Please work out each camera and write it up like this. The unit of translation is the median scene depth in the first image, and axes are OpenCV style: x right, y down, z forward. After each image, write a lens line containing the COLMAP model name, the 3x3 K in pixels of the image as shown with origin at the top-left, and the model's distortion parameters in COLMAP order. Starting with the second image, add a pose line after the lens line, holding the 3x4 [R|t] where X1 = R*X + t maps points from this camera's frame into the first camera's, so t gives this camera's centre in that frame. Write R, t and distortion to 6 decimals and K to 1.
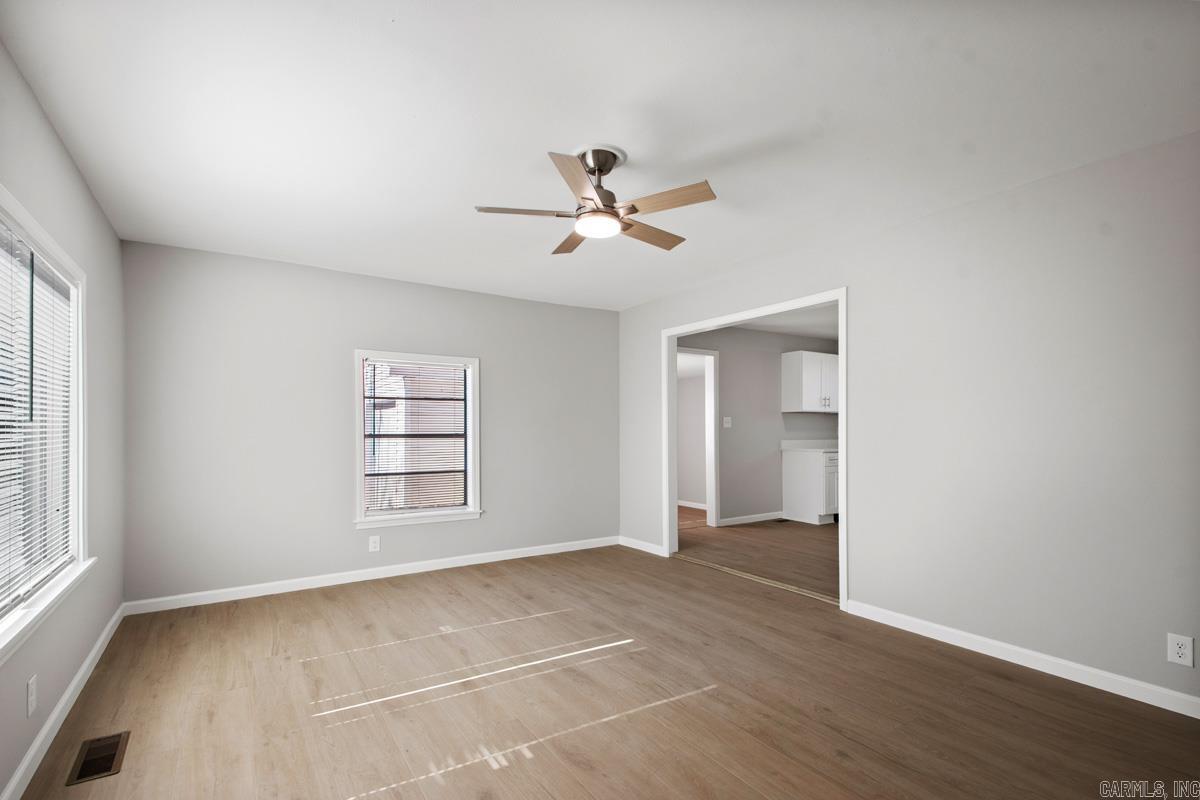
lens RADIAL K [[577.9, 0, 551.0], [0, 577.9, 419.1], [0, 0, 1]] dist [0.003606, 0.000123]
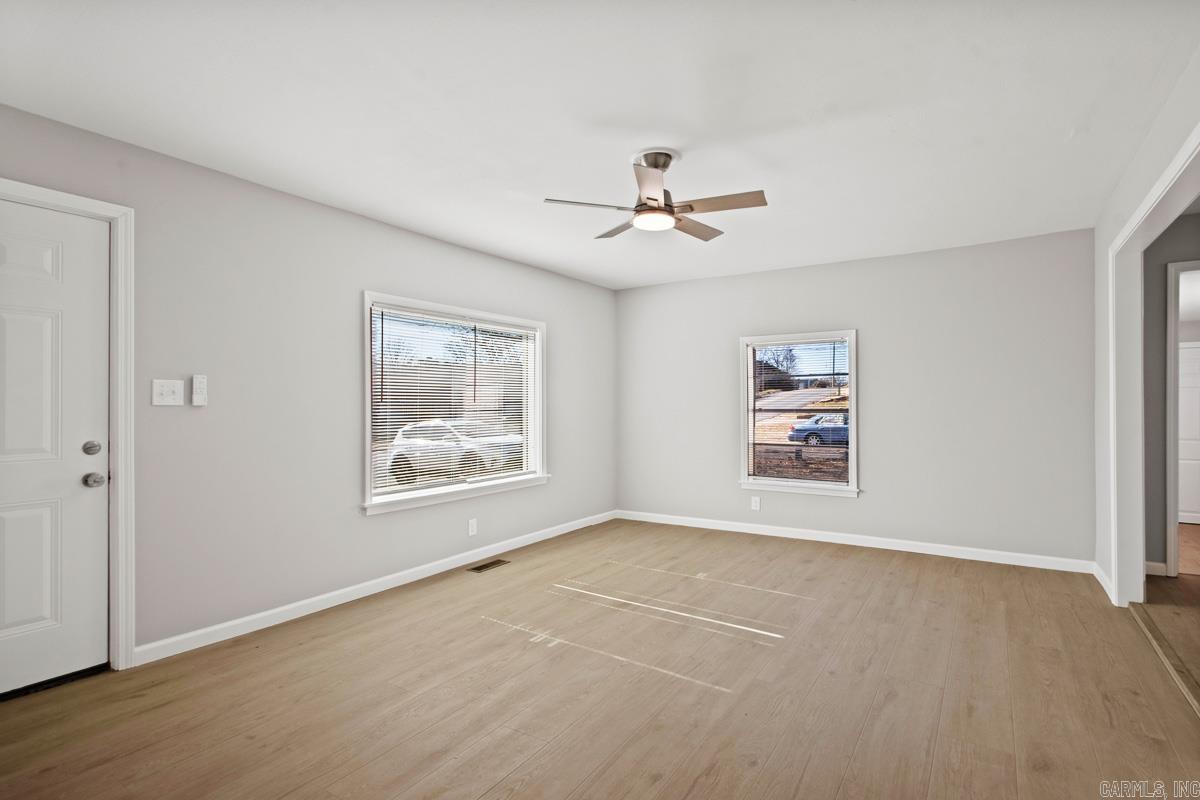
lens RADIAL K [[536.9, 0, 596.2], [0, 536.9, 402.1], [0, 0, 1]] dist [0.007951, -0.009561]
pose [[0.443494, 0.001053, -0.896277, 0.715492], [0.017949, 0.999788, 0.010056, -0.004719], [0.896097, -0.020547, 0.443382, 0.335054]]
